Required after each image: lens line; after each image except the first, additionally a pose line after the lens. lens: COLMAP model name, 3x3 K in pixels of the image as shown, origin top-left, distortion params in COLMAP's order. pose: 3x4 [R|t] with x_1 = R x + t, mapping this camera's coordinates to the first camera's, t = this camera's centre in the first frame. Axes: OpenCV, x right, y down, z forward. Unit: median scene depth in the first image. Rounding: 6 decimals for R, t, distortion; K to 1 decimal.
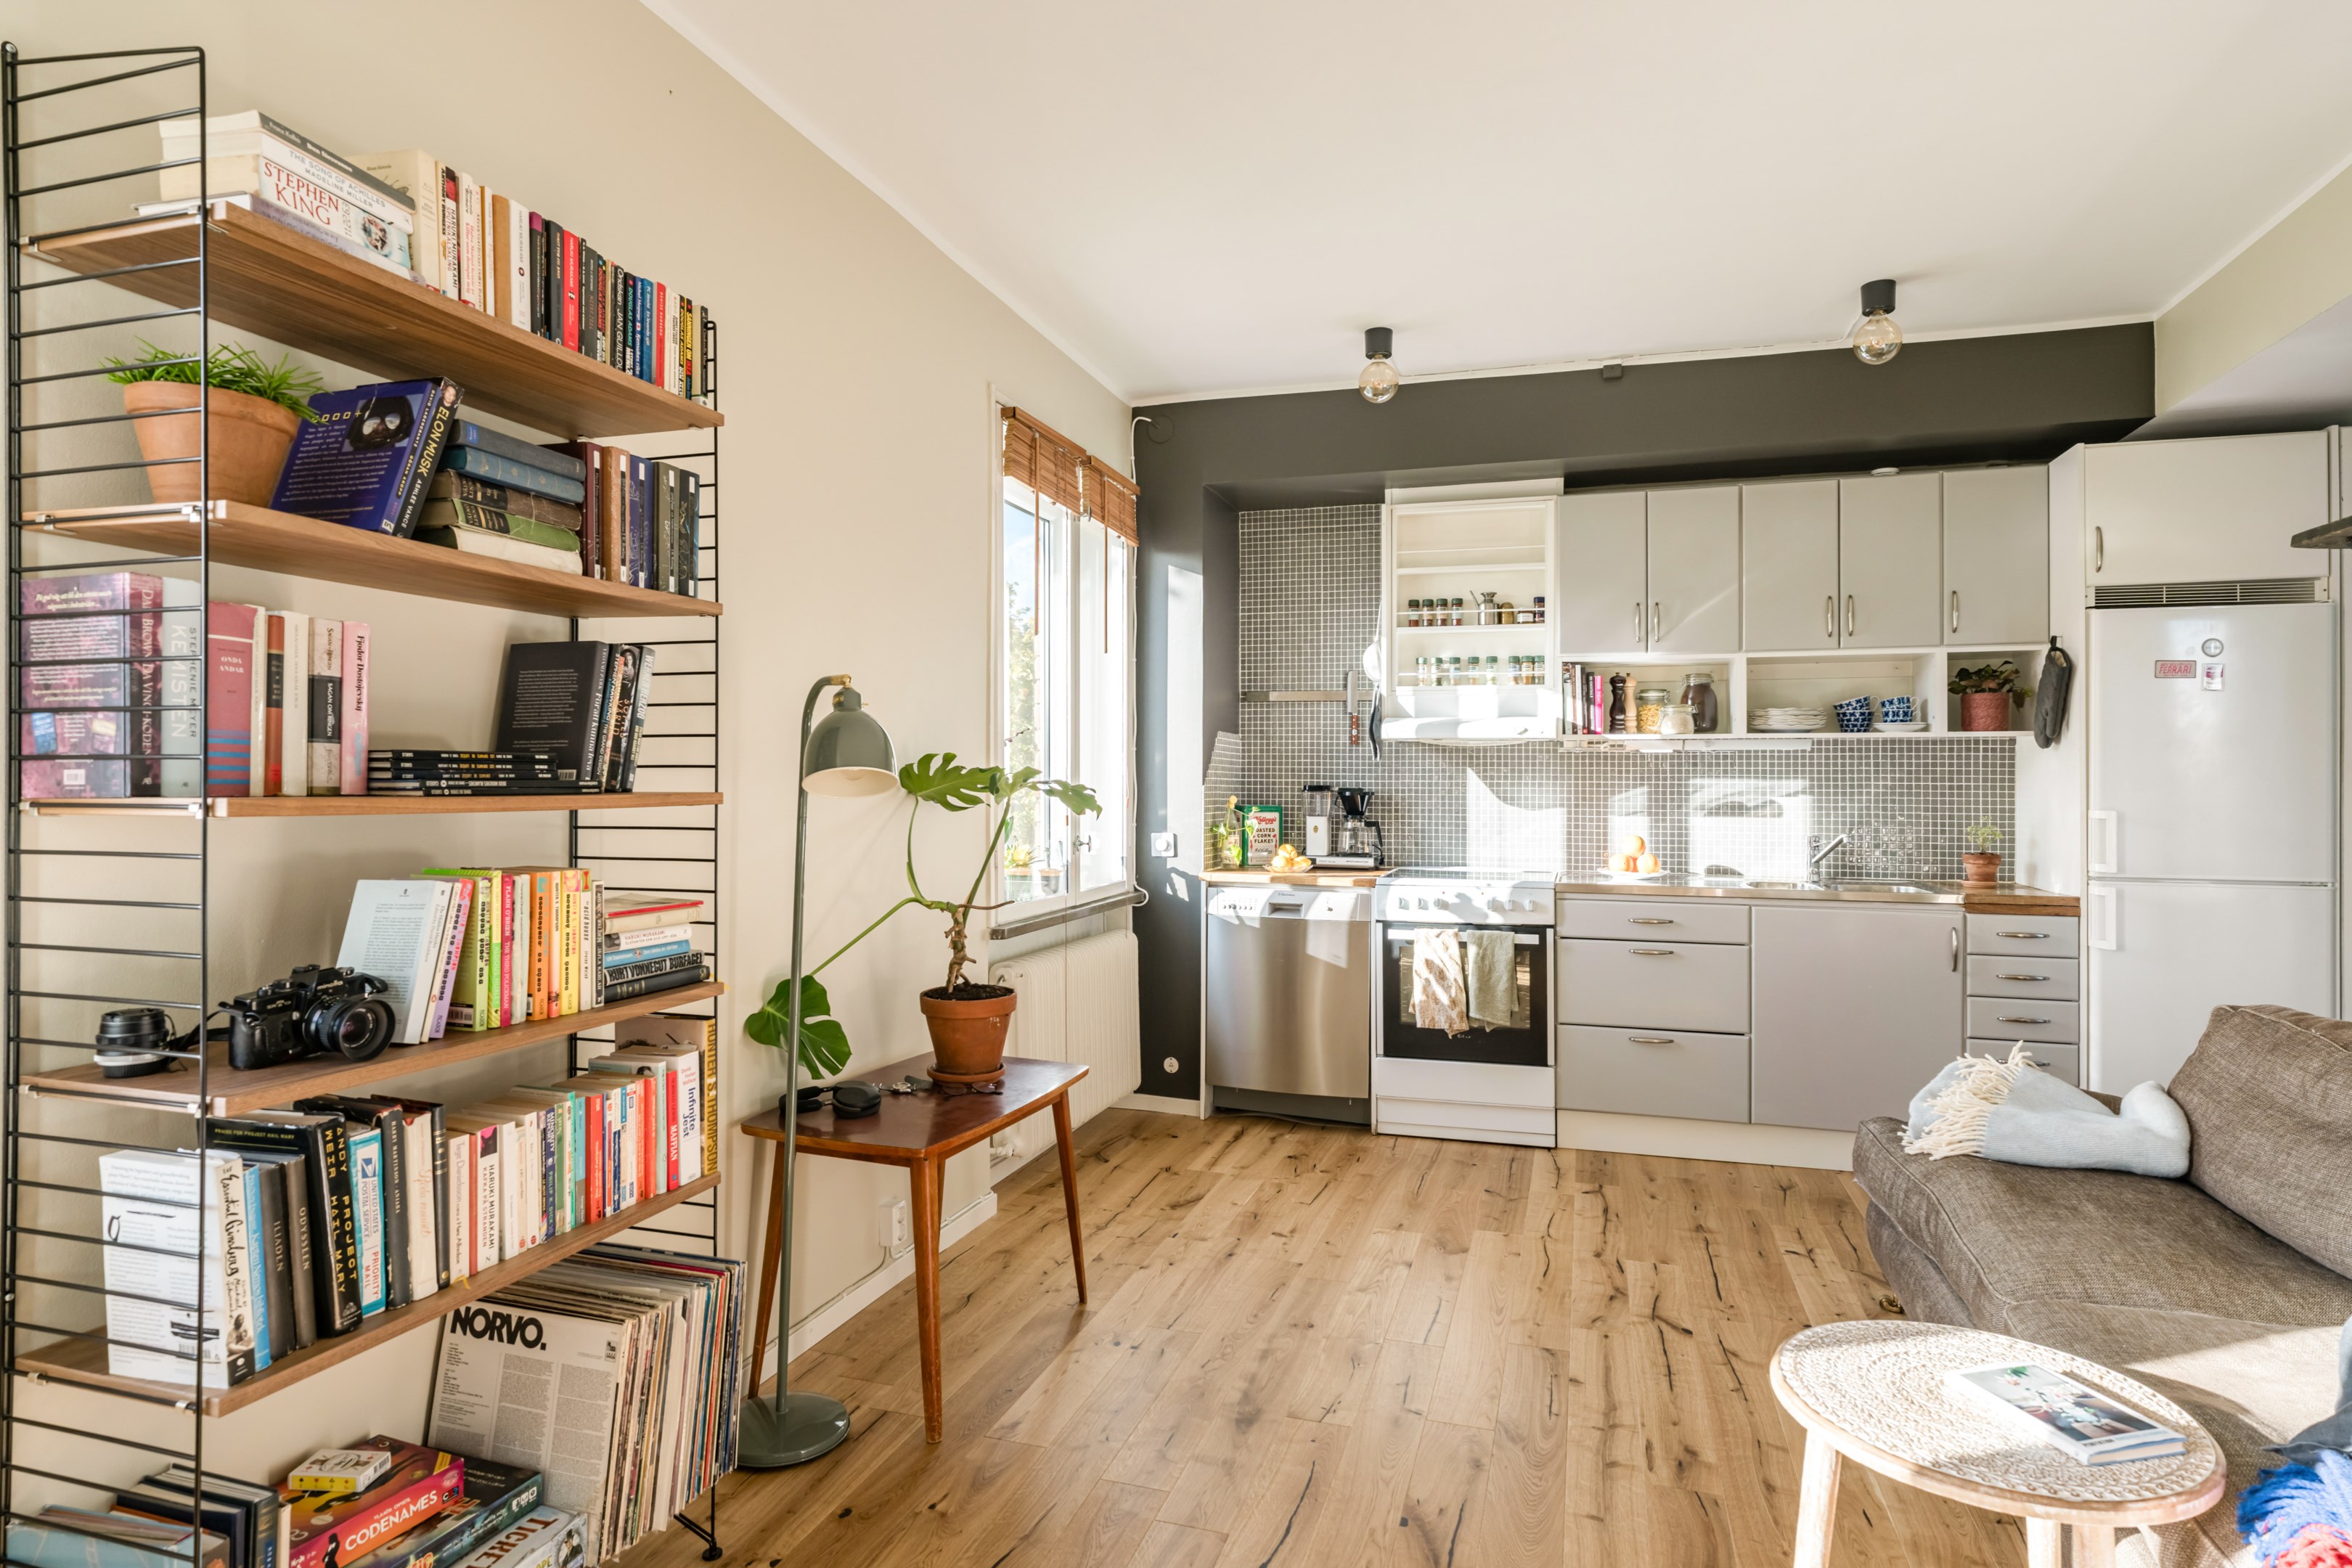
lens RADIAL K [[1257.2, 0, 1193.0], [0, 1257.2, 770.8], [0, 0, 1]] dist [-0.000866, 0.000192]
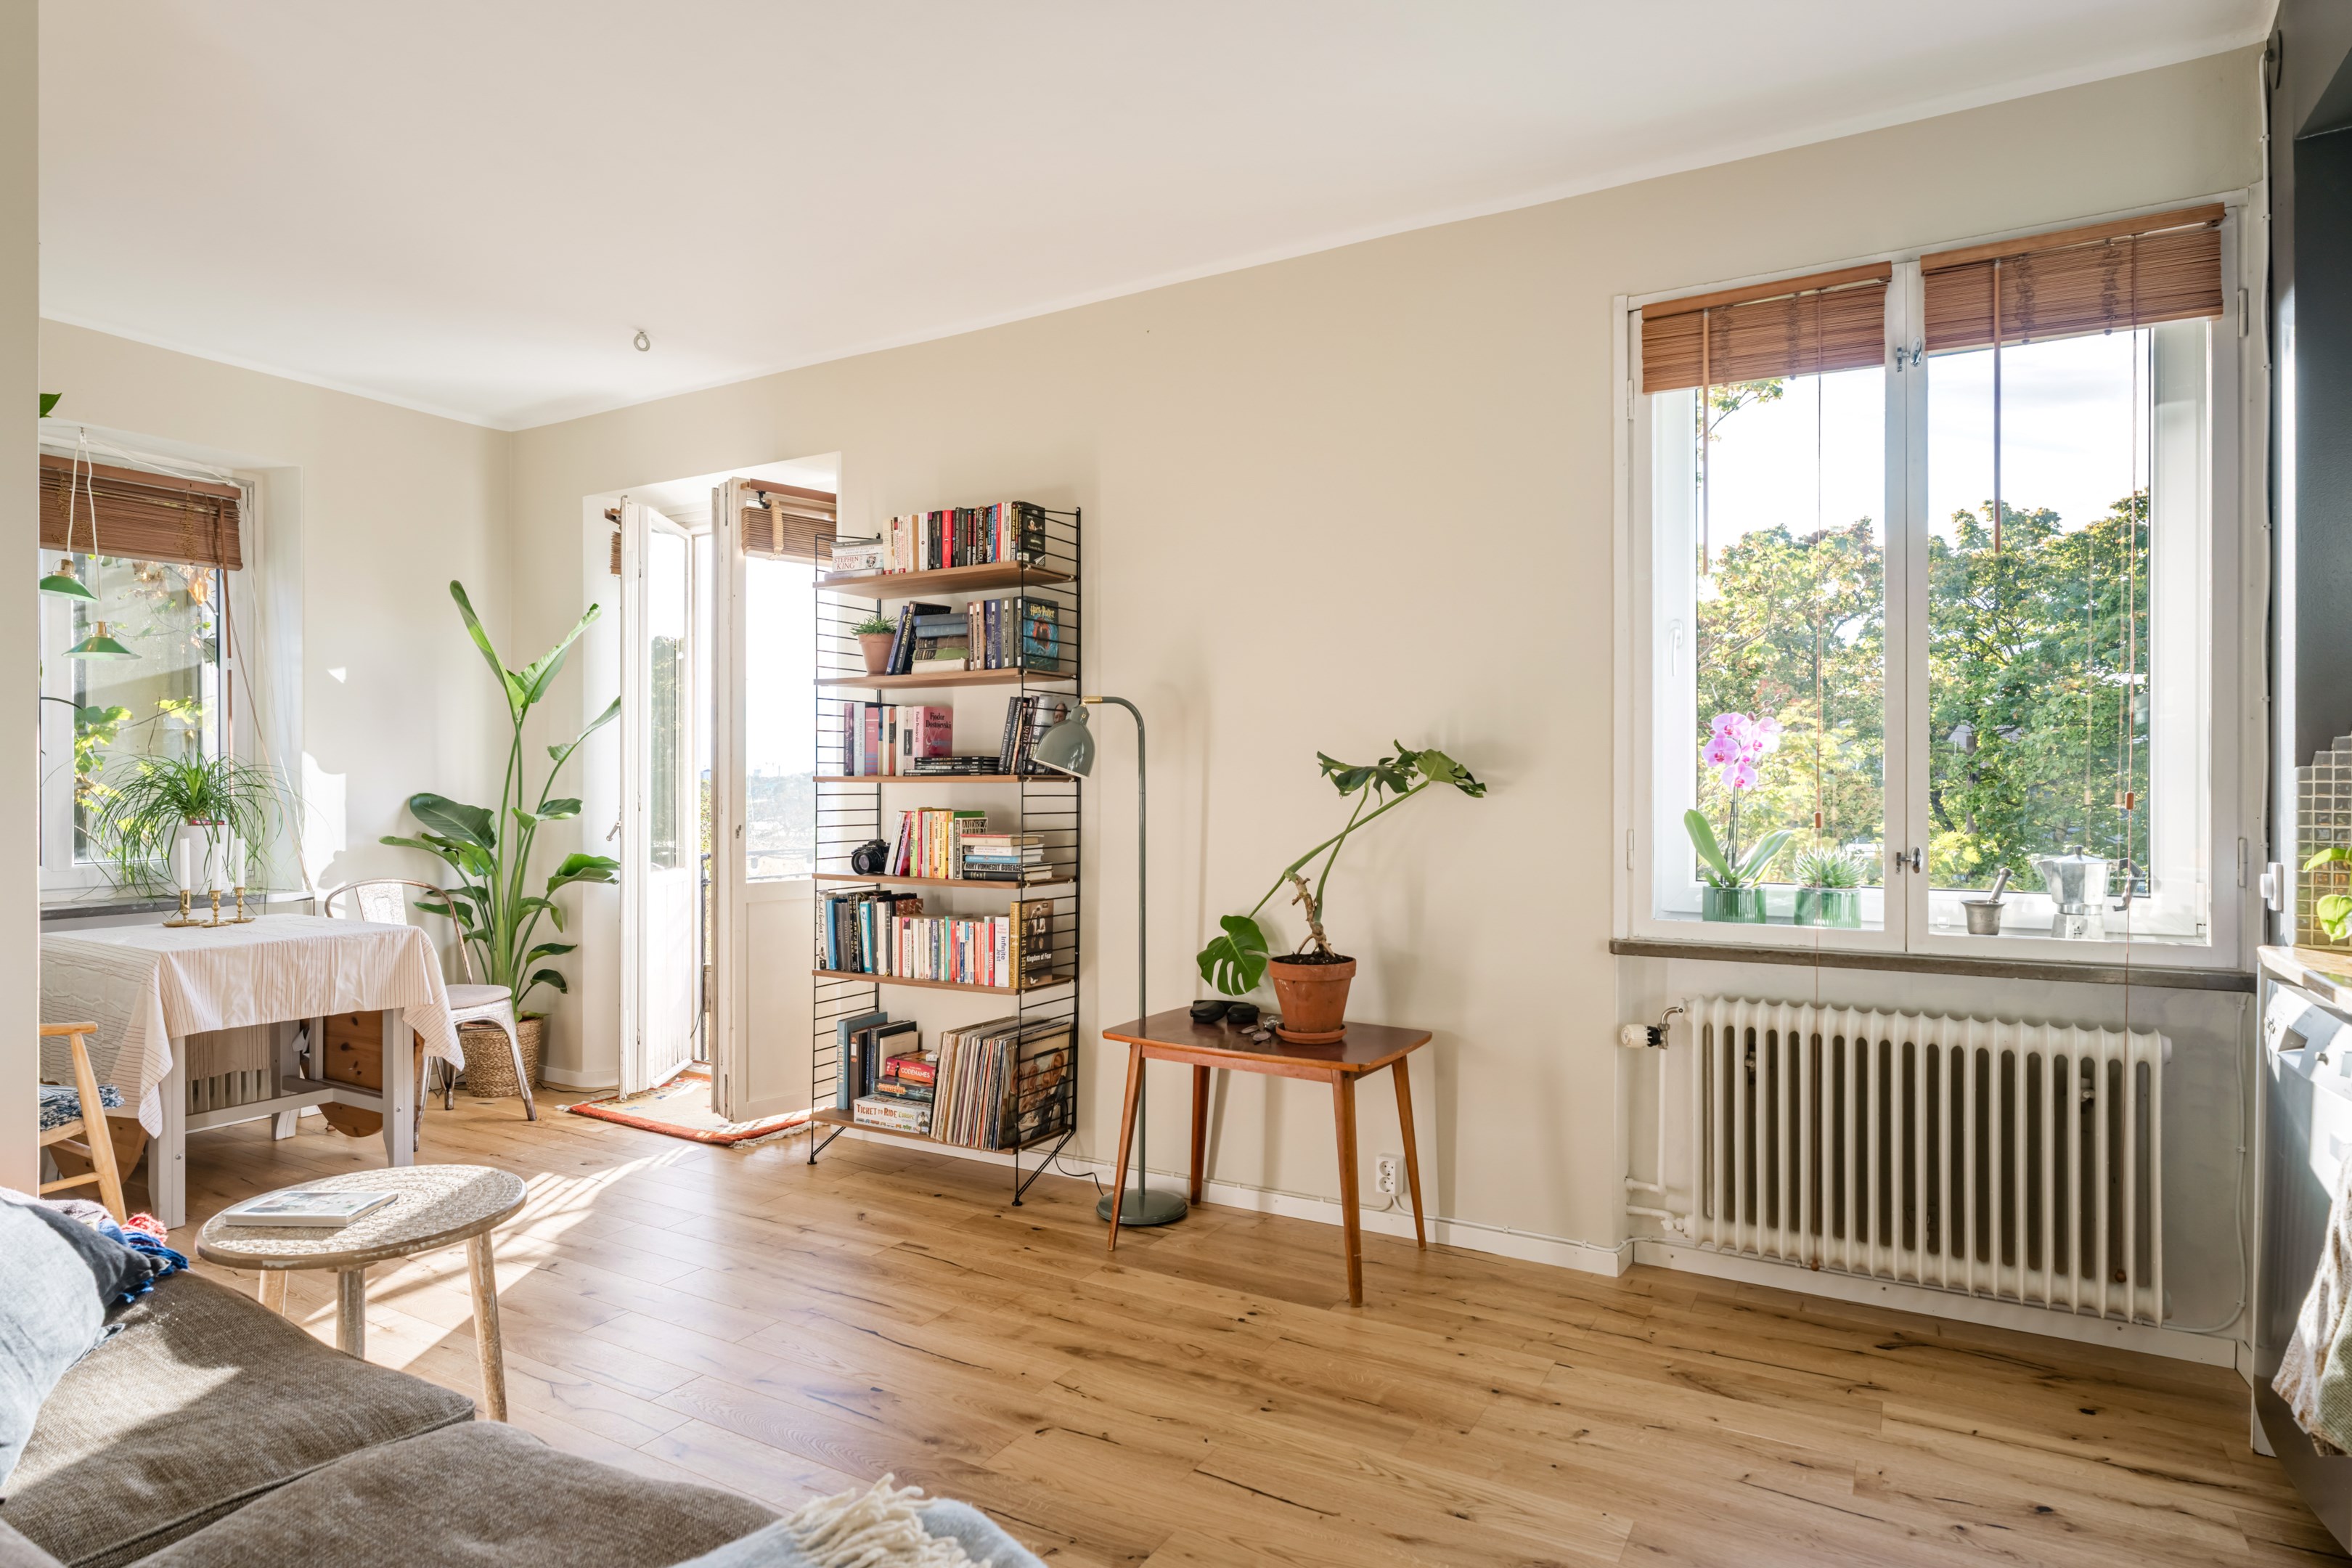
lens RADIAL K [[1305.5, 0, 1178.0], [0, 1305.5, 812.5], [0, 0, 1]] dist [-0.002827, -0.000175]
pose [[-0.218012, 0.016284, -0.975810, 0.701603], [0.006431, 0.999863, 0.015249, 0.021868], [0.975925, -0.002951, -0.218086, 0.834985]]
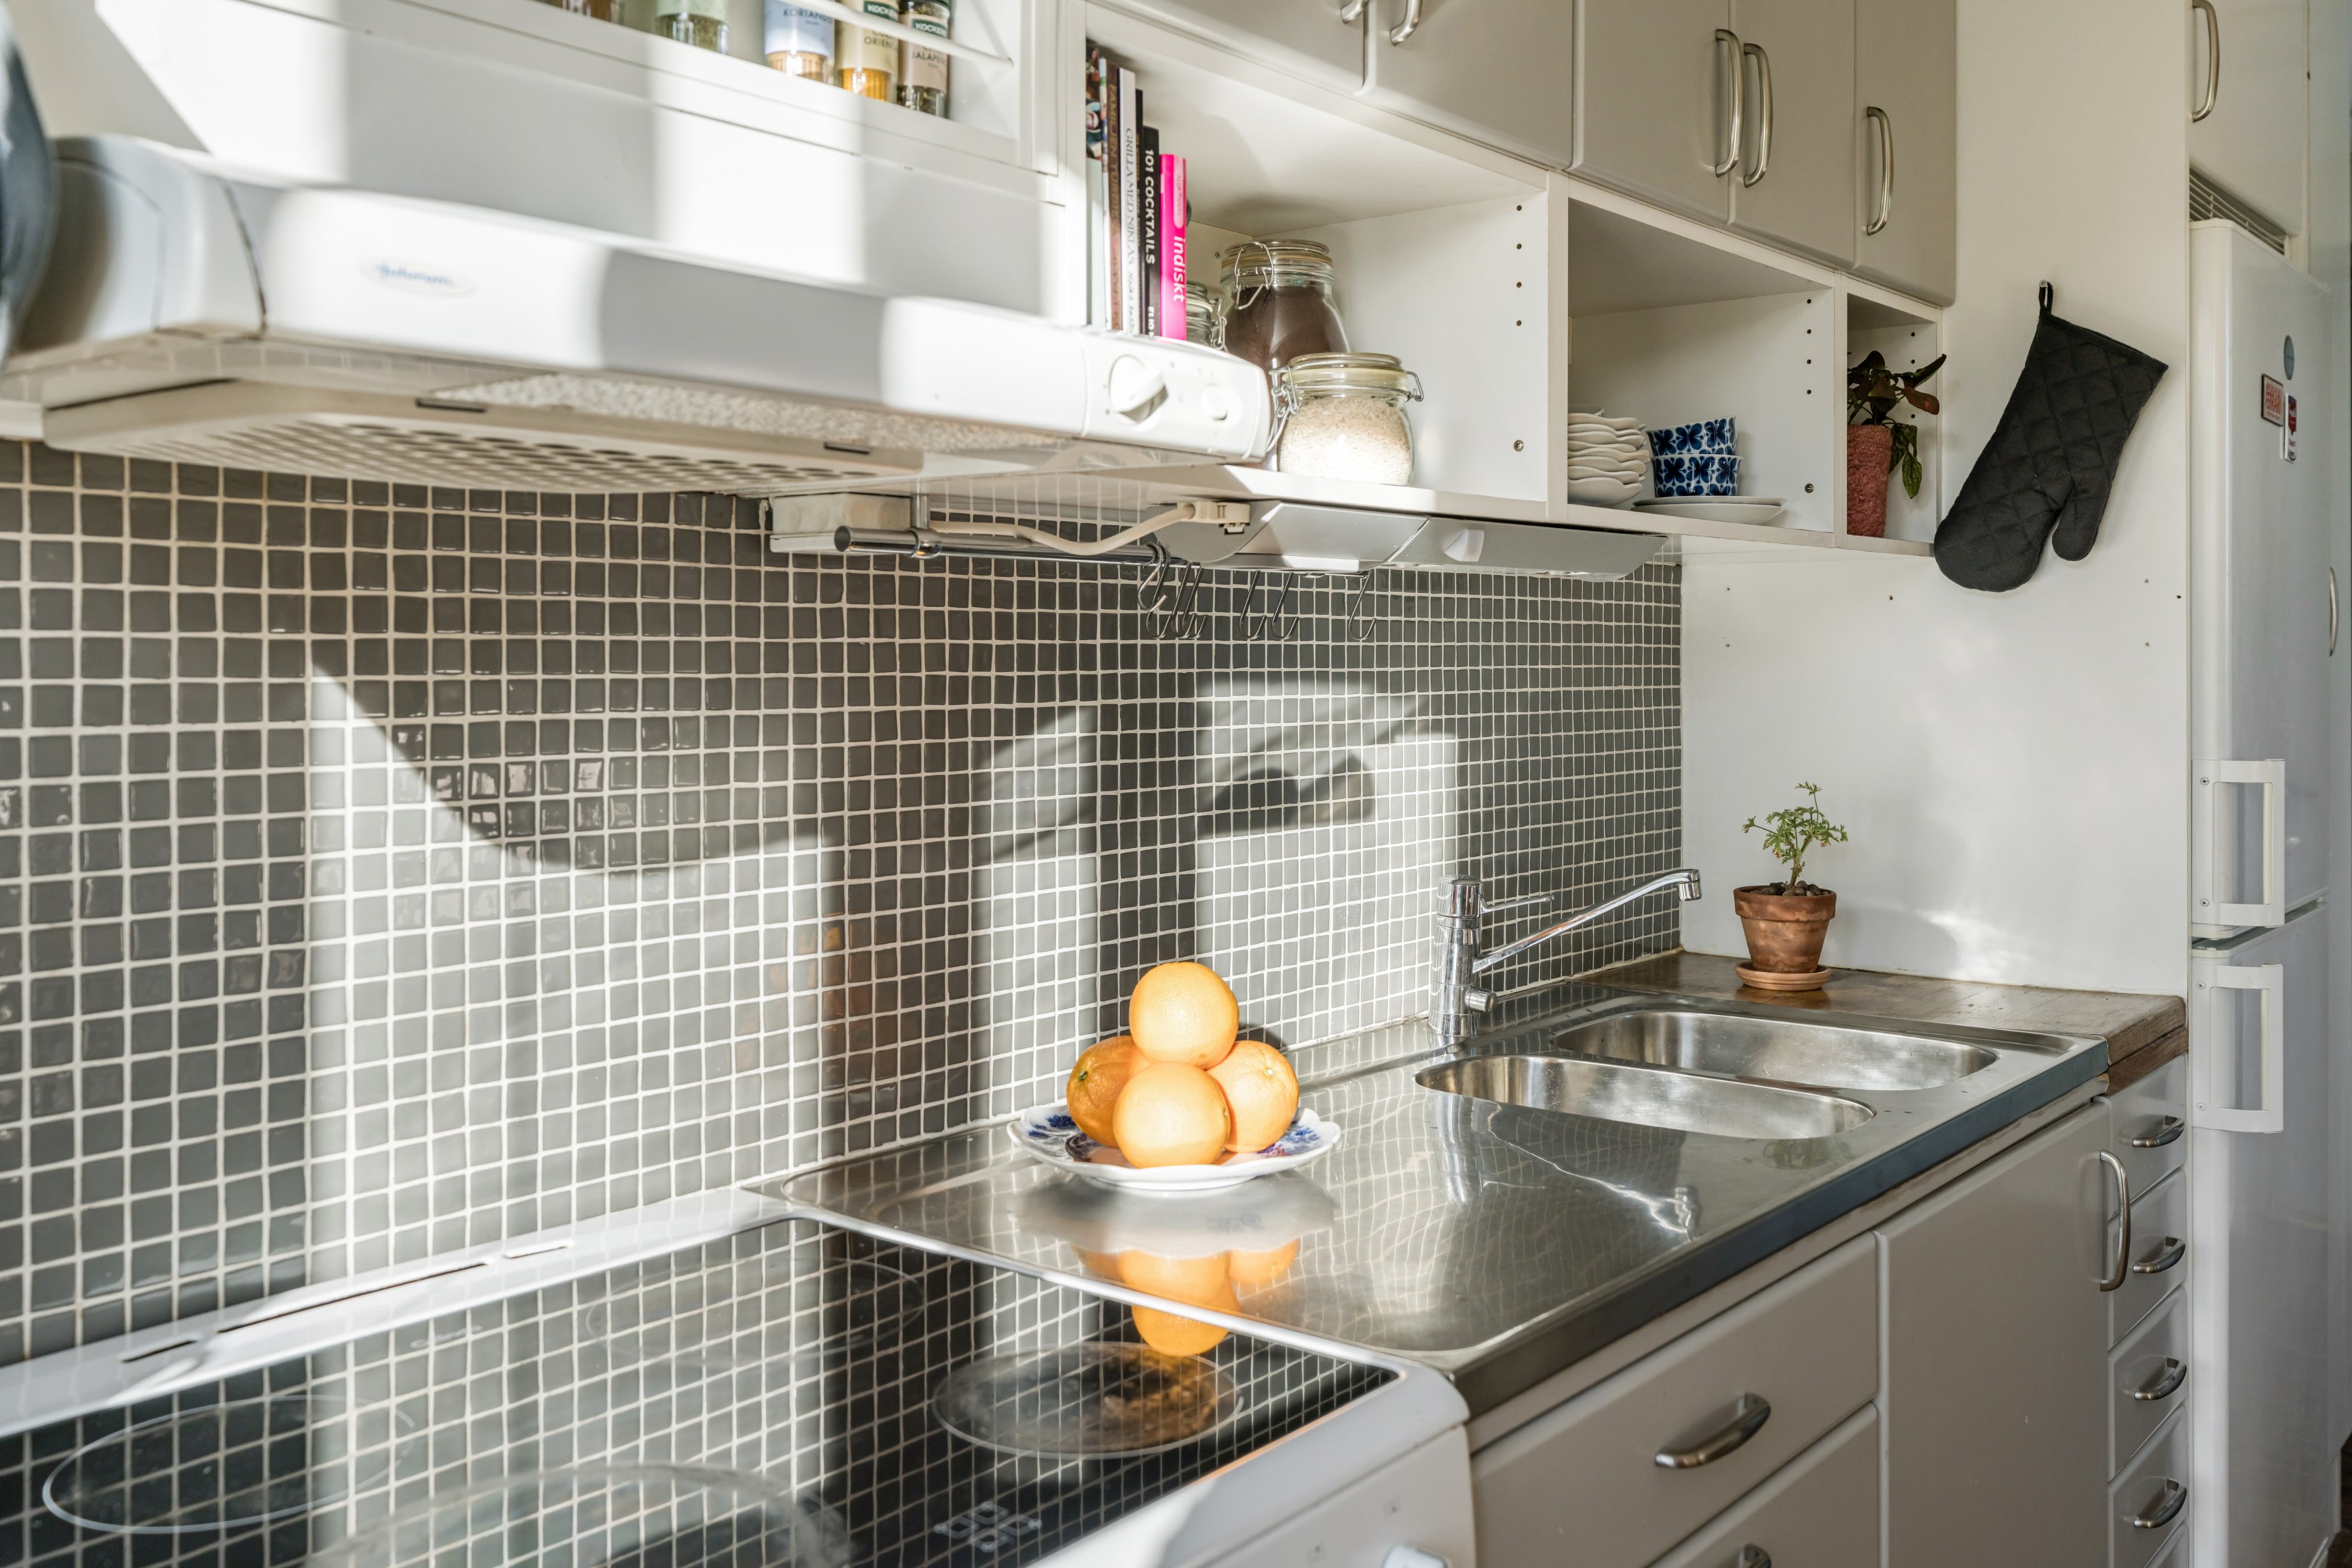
lens RADIAL K [[2091.3, 0, 1223.8], [0, 2091.3, 666.7], [0, 0, 1]] dist [0.045690, -0.011679]
pose [[0.356303, -0.010835, 0.934308, 0.029894], [-0.005487, 0.999891, 0.013688, -0.003375], [-0.934355, -0.010004, 0.356204, 1.026882]]
